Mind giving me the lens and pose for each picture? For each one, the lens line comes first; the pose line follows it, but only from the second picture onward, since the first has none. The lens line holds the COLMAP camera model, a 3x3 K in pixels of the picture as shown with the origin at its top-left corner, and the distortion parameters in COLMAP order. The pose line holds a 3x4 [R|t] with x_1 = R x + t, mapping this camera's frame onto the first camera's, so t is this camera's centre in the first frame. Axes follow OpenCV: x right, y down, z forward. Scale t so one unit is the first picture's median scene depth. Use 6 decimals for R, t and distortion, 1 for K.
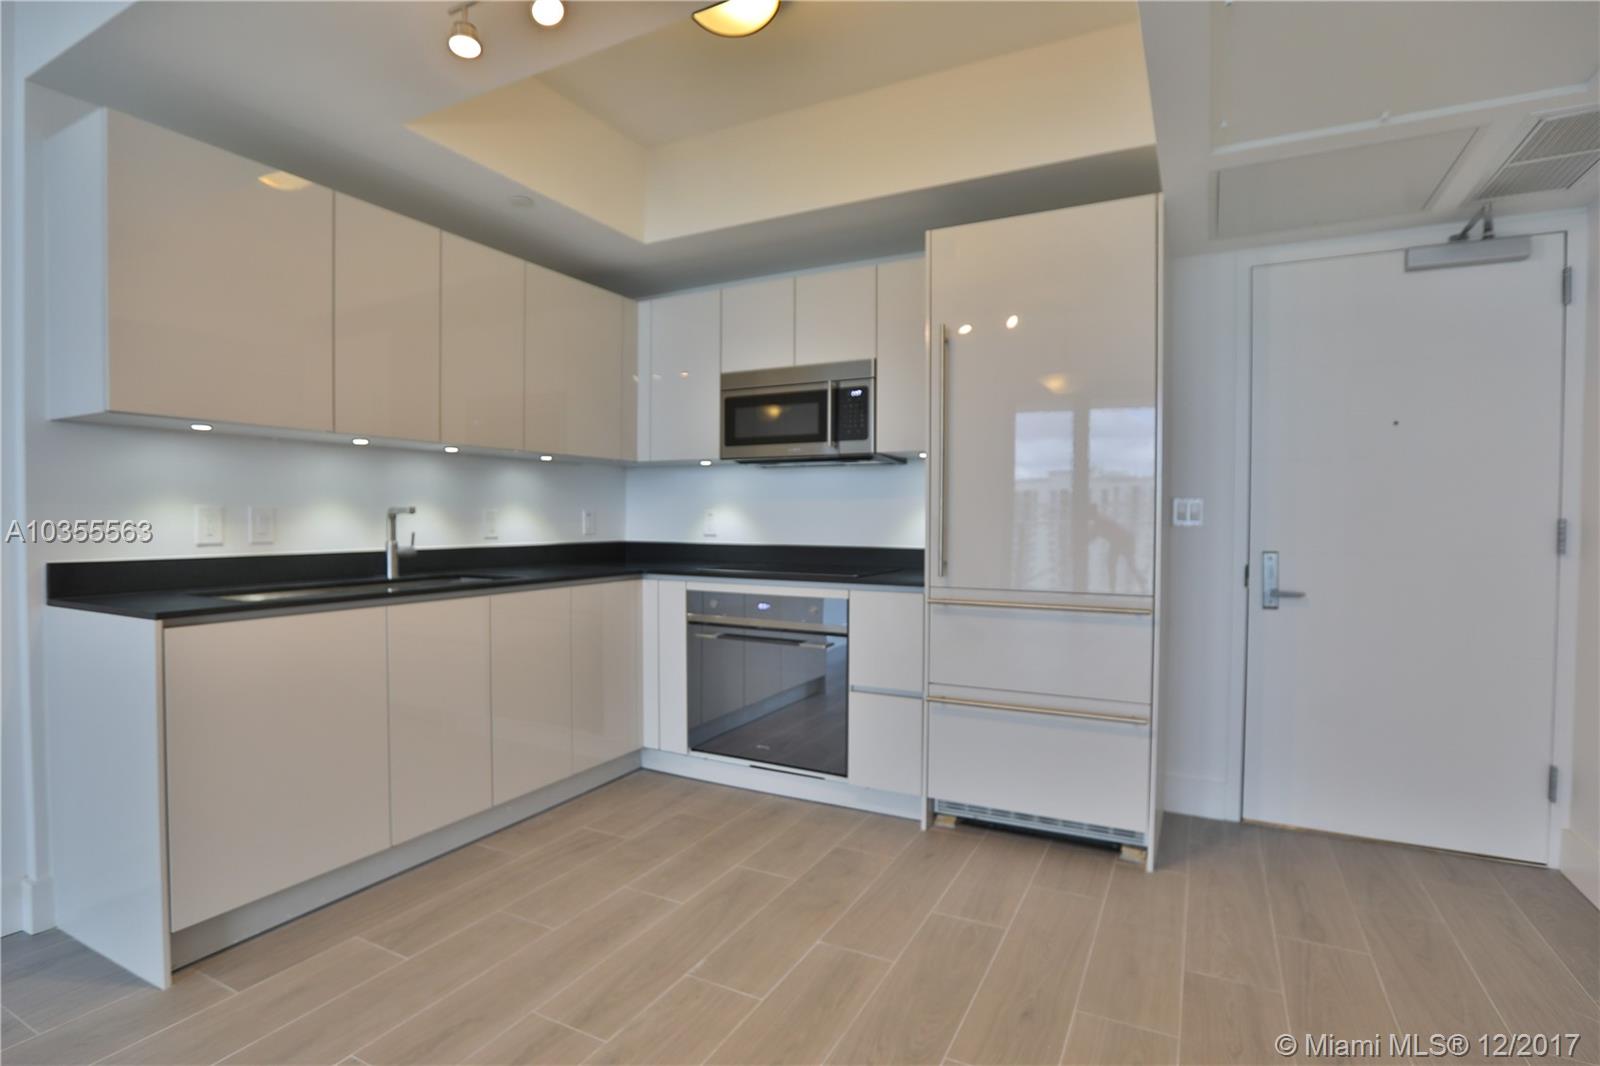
lens RADIAL K [[793.7, 0, 800.0], [0, 793.7, 533.0], [0, 0, 1]] dist [-0.035566, 0.000487]
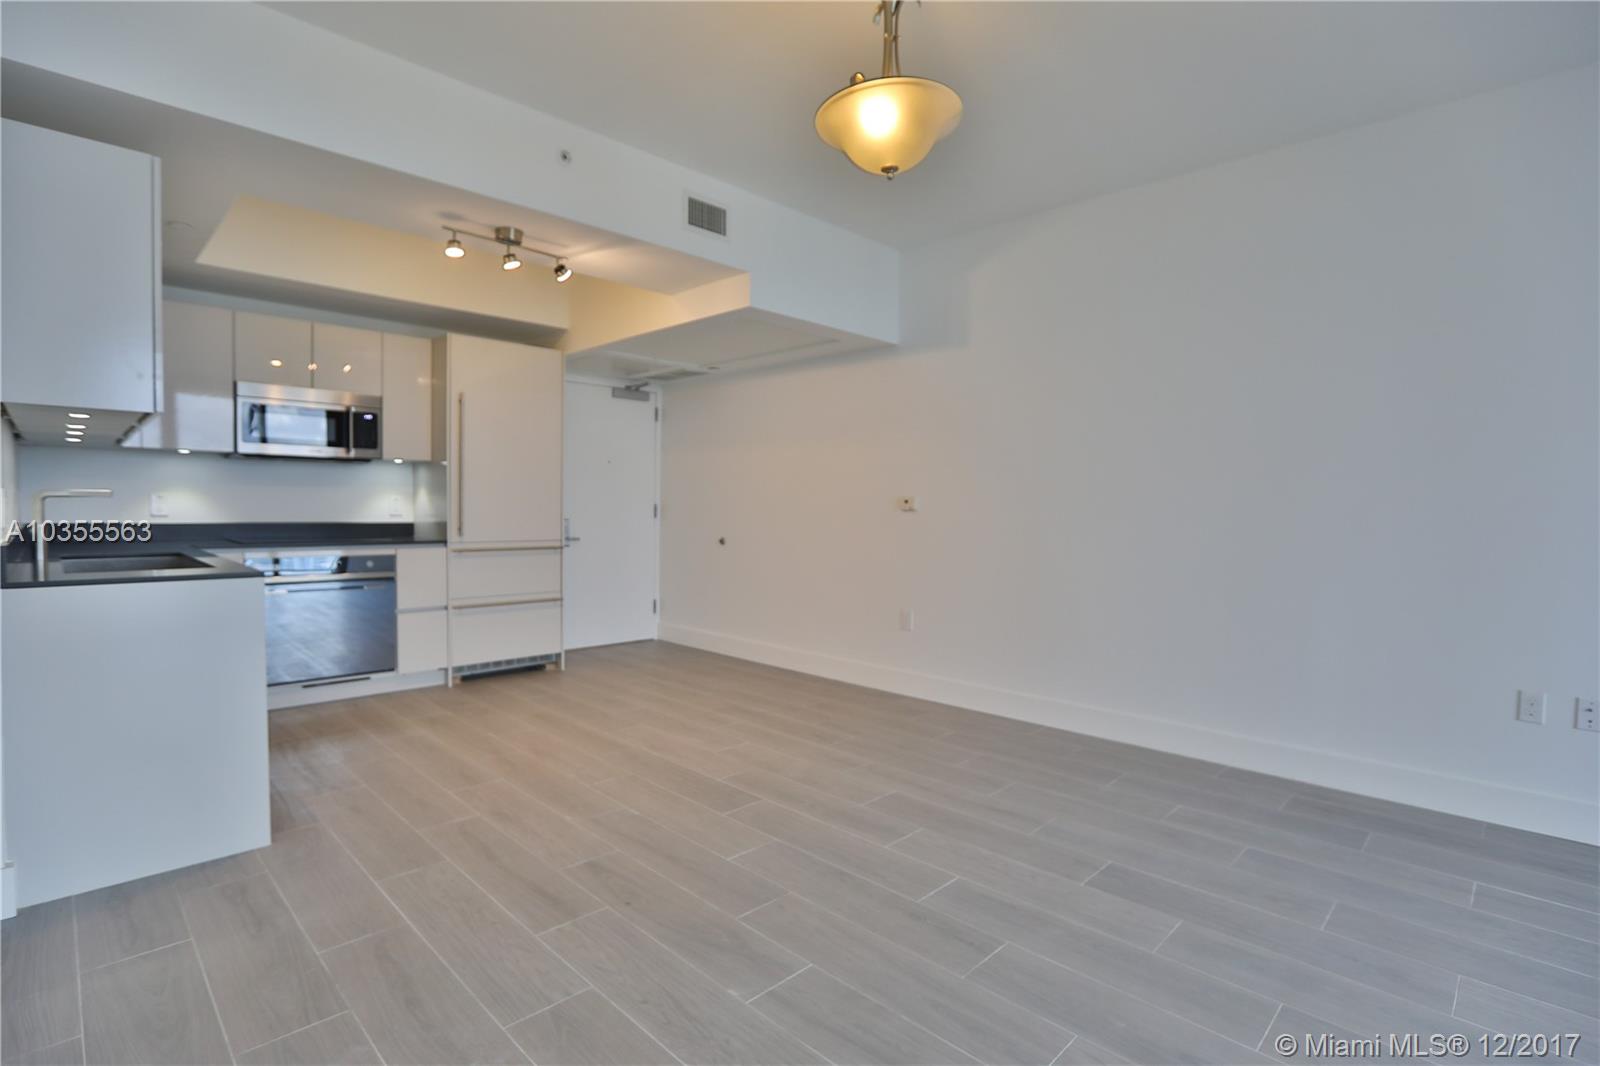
lens RADIAL K [[774.8, 0, 782.2], [0, 774.8, 534.3], [0, 0, 1]] dist [-0.022933, 0.000420]
pose [[0.311072, -0.033871, 0.949783, -1.204494], [0.006816, 0.999419, 0.033409, -0.001518], [-0.950362, -0.003919, 0.311122, -0.200309]]
